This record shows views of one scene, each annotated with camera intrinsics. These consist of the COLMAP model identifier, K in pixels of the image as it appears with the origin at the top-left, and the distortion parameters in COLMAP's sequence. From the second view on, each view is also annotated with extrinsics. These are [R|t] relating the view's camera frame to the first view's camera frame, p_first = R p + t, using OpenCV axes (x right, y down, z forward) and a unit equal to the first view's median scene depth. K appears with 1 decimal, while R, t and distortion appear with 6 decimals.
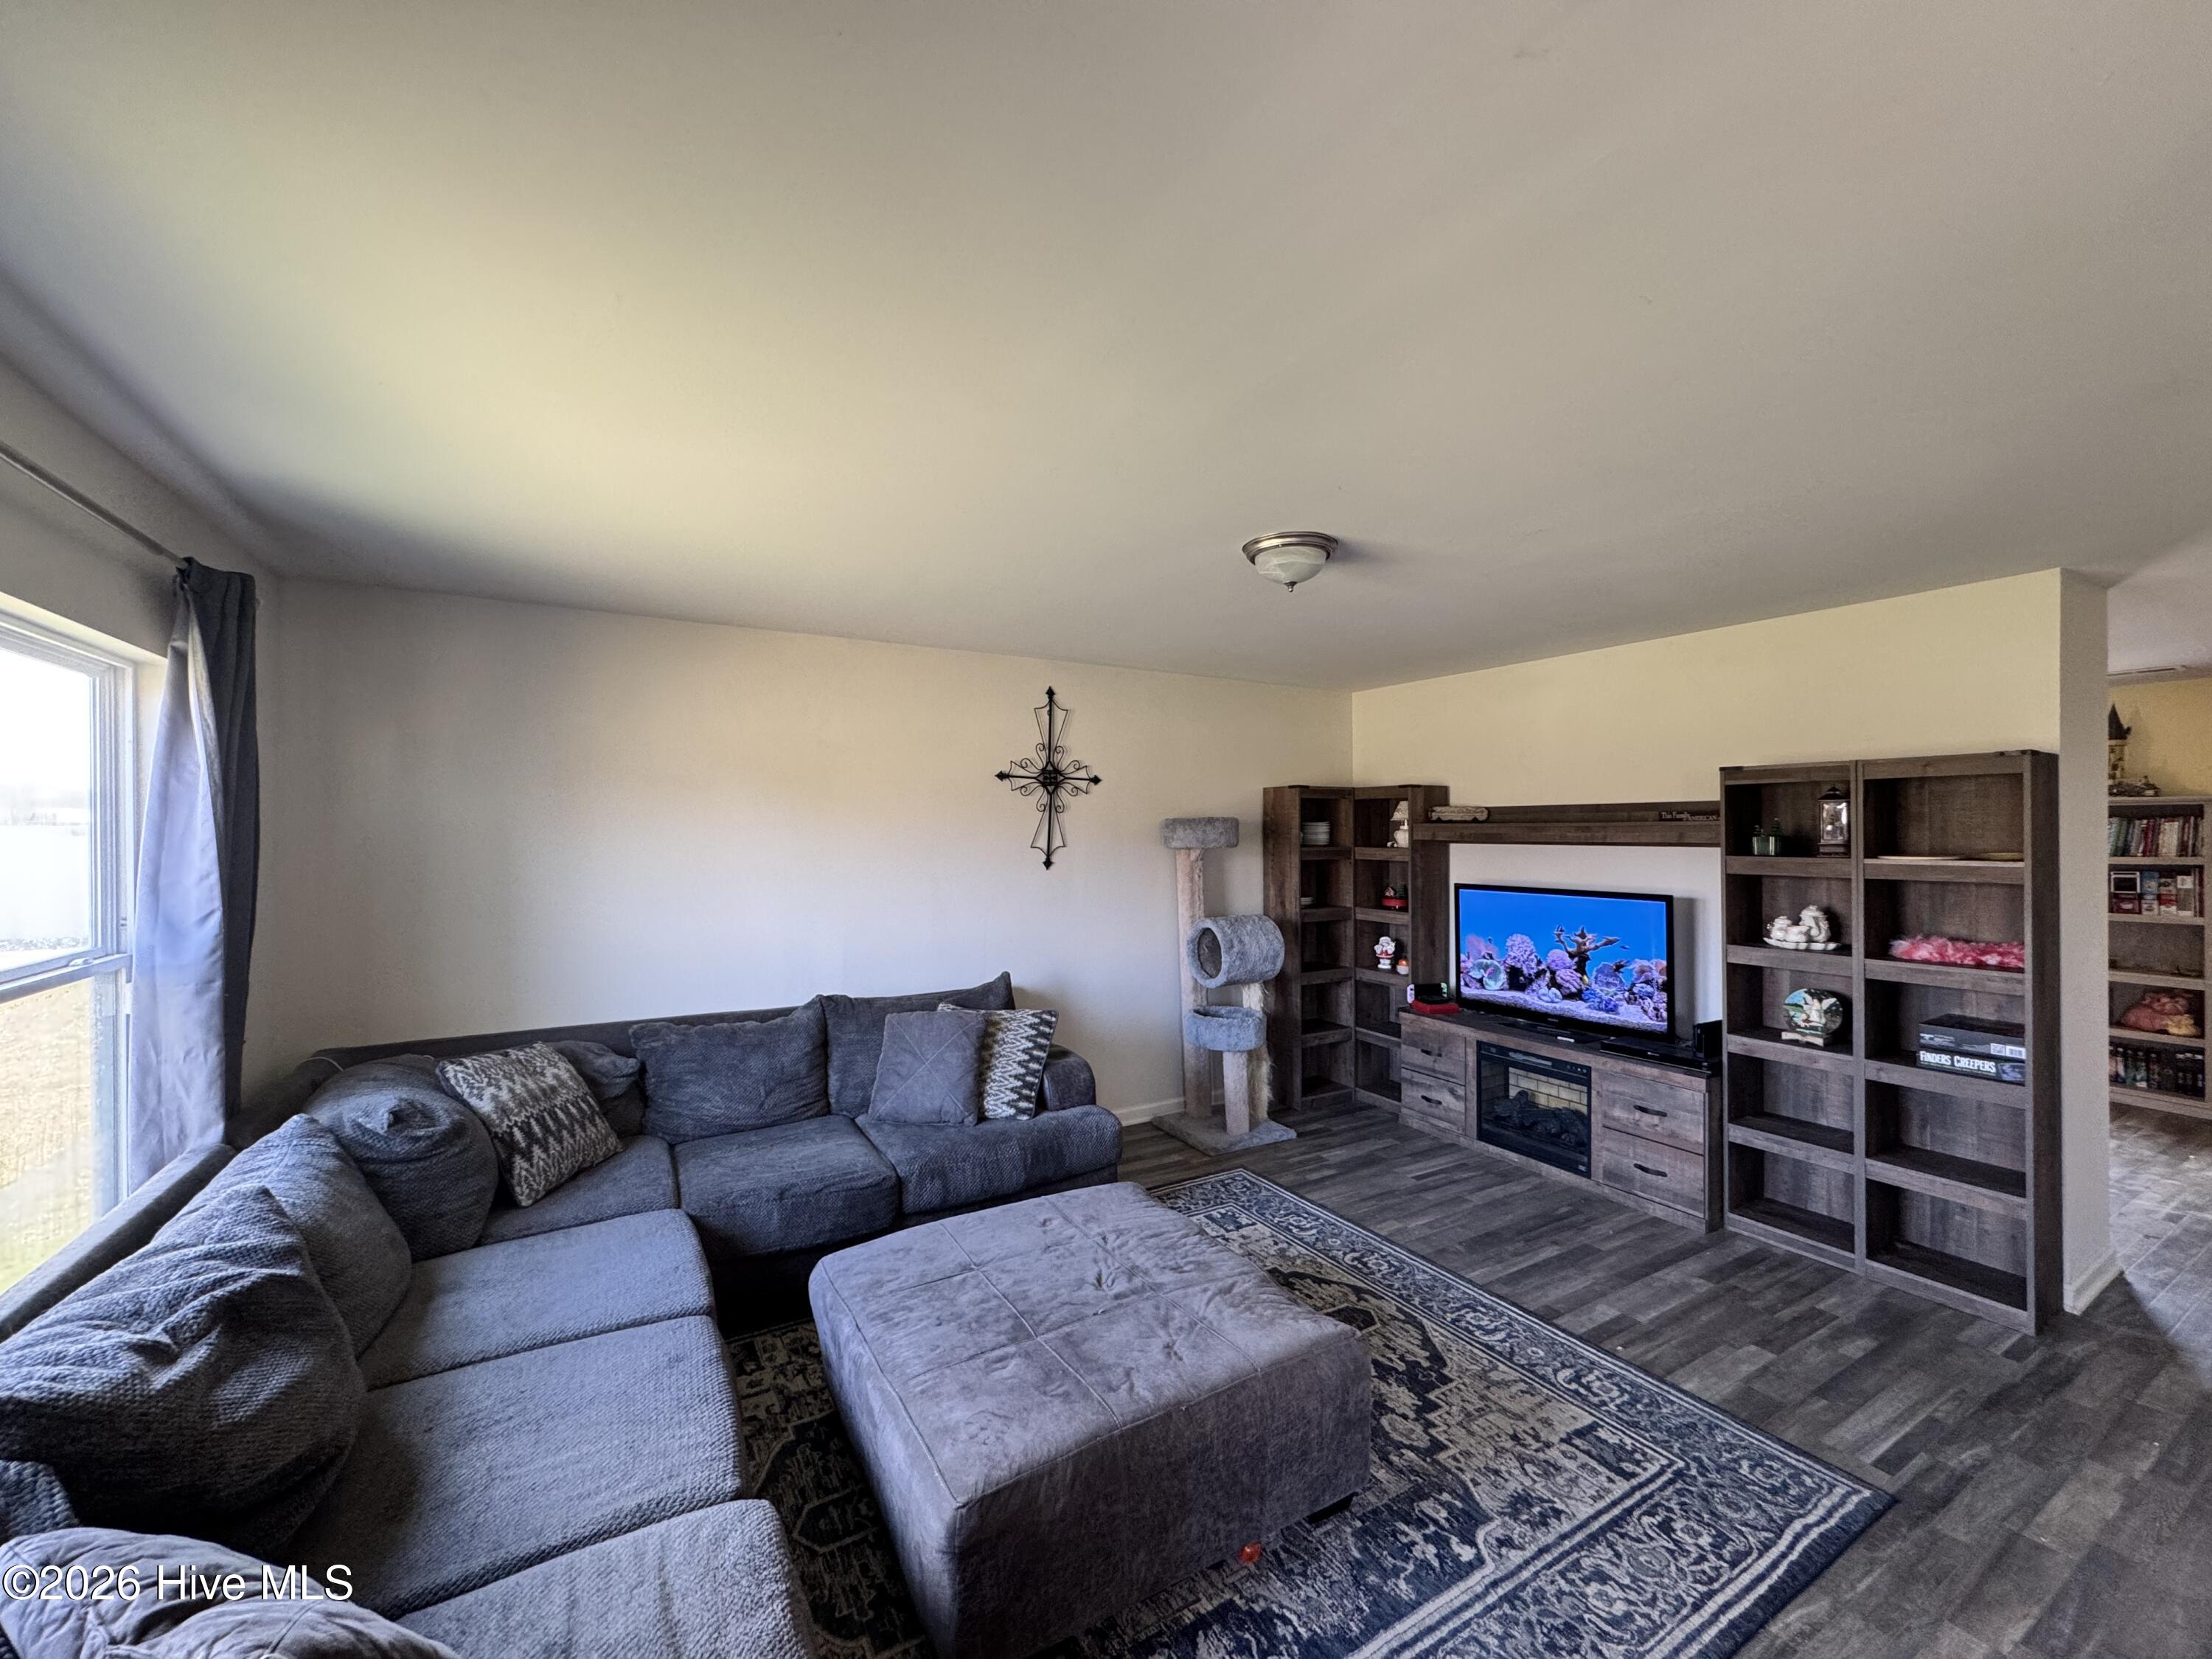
lens RADIAL K [[882.7, 0, 1103.7], [0, 882.7, 828.5], [0, 0, 1]] dist [-0.001931, 0.000483]
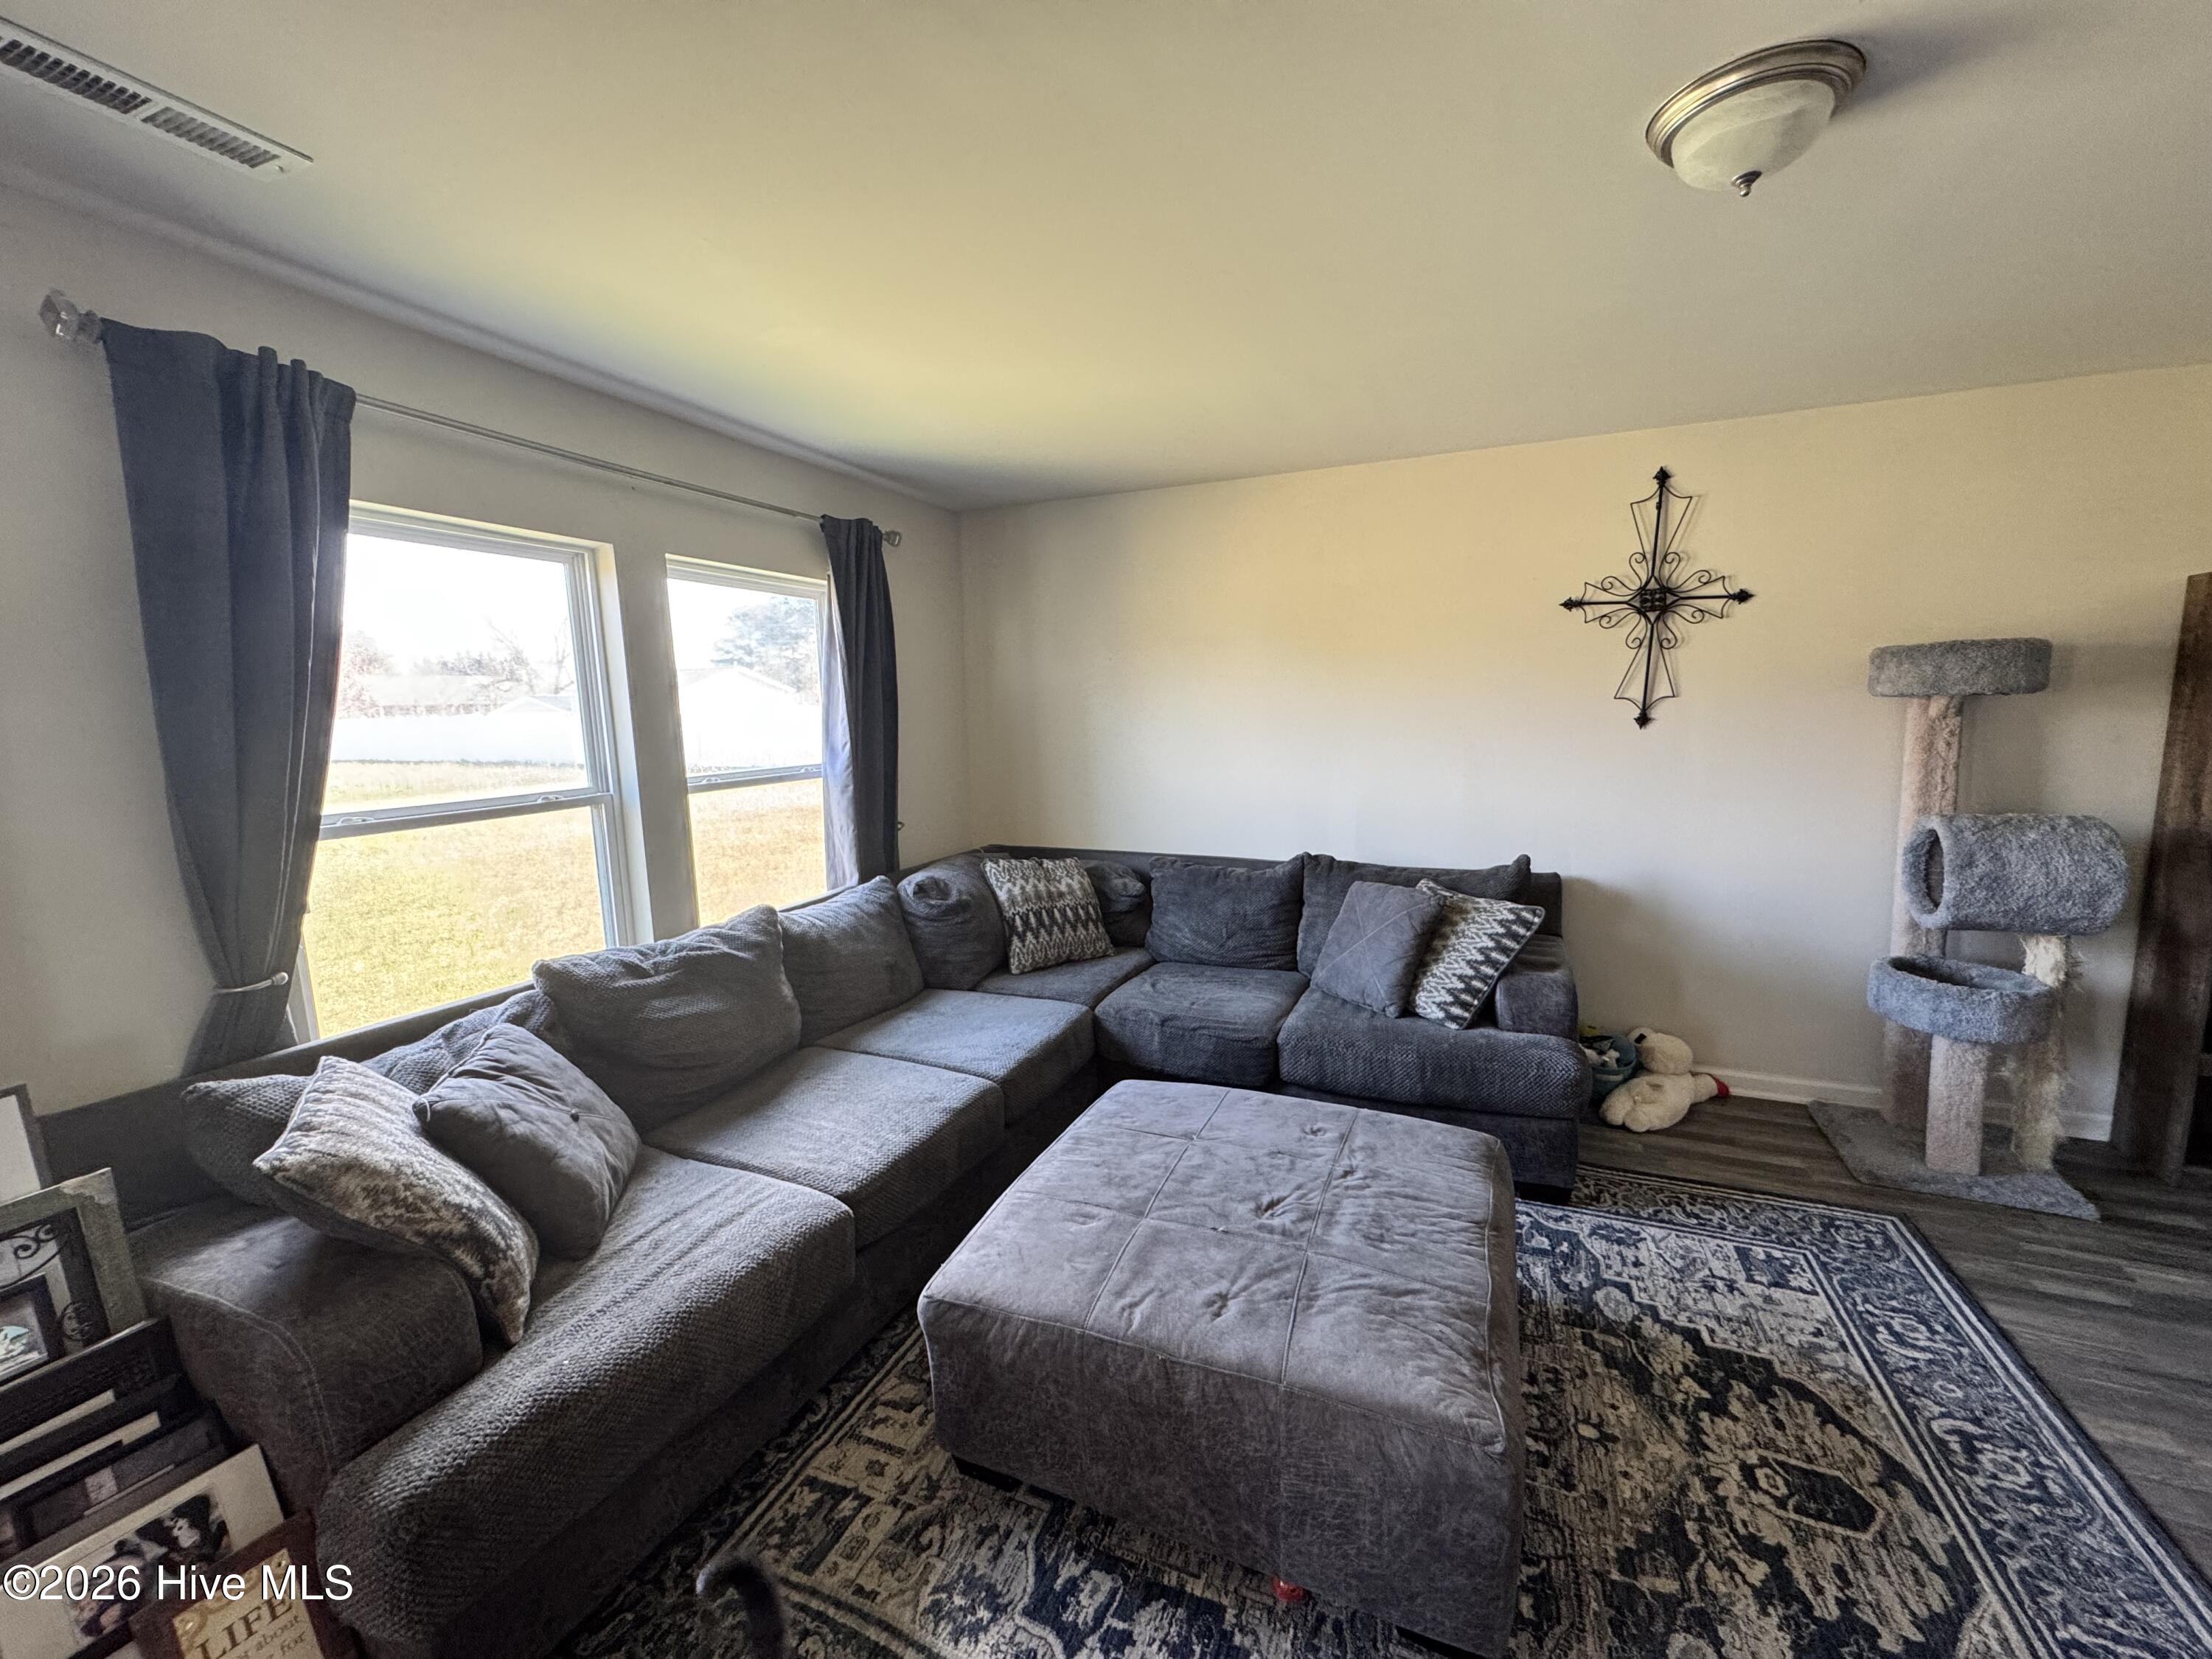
lens RADIAL K [[882.7, 0, 1103.7], [0, 882.7, 828.5], [0, 0, 1]] dist [-0.001931, 0.000483]
pose [[0.594054, 0.100094, -0.798173, 0.354872], [0.021851, 0.989854, 0.140395, 0.021446], [0.804128, -0.100843, 0.585840, 0.270121]]
